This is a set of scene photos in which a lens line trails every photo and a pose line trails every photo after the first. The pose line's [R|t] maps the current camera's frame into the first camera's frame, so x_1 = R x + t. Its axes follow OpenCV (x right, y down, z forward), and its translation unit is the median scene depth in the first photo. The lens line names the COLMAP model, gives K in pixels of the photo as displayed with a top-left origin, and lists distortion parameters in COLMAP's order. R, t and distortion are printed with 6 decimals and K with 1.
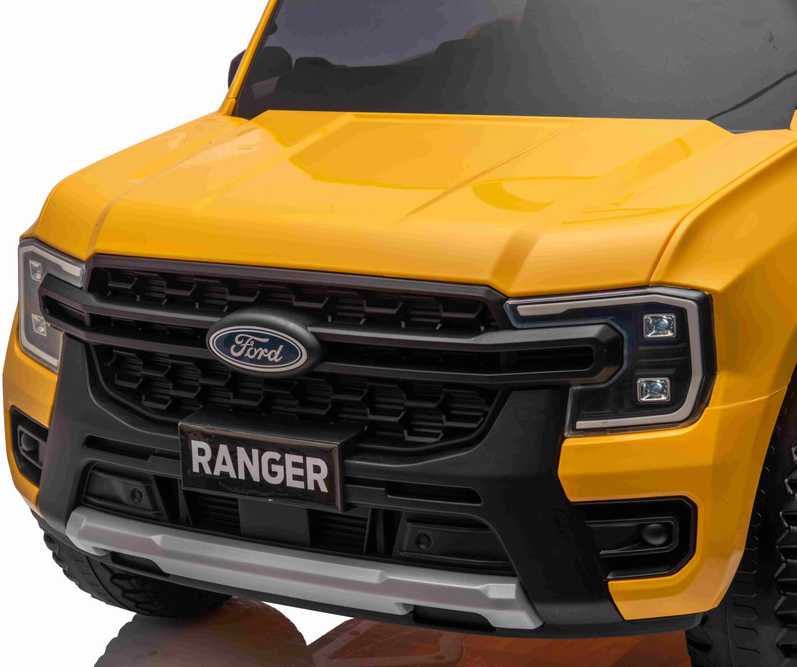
lens RADIAL K [[1904.9, 0, 298.0], [0, 1904.9, 349.1], [0, 0, 1]] dist [0.256100, 0.207867]
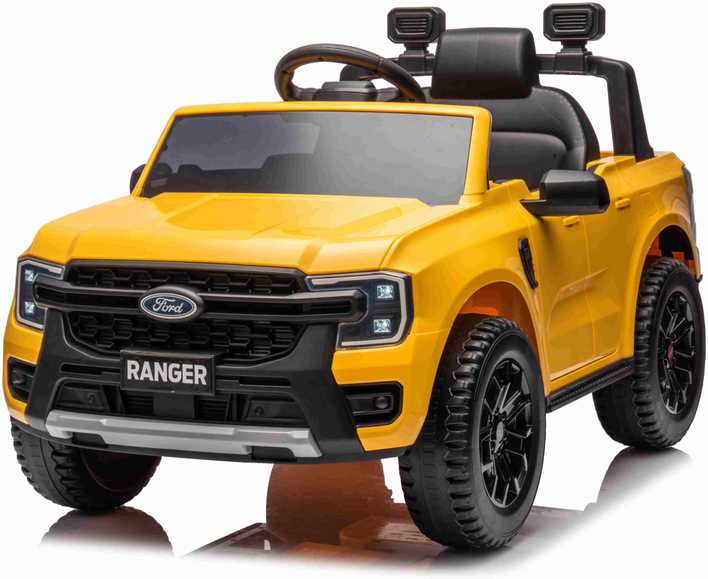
lens RADIAL K [[1871.2, 0, 354.0], [0, 1871.2, 289.5], [0, 0, 1]] dist [0.071214, 0.170630]
pose [[0.990835, 0.030090, 0.131684, -0.081404], [-0.011606, 0.990233, -0.138942, 0.229369], [-0.134579, 0.136140, 0.981506, -0.766099]]
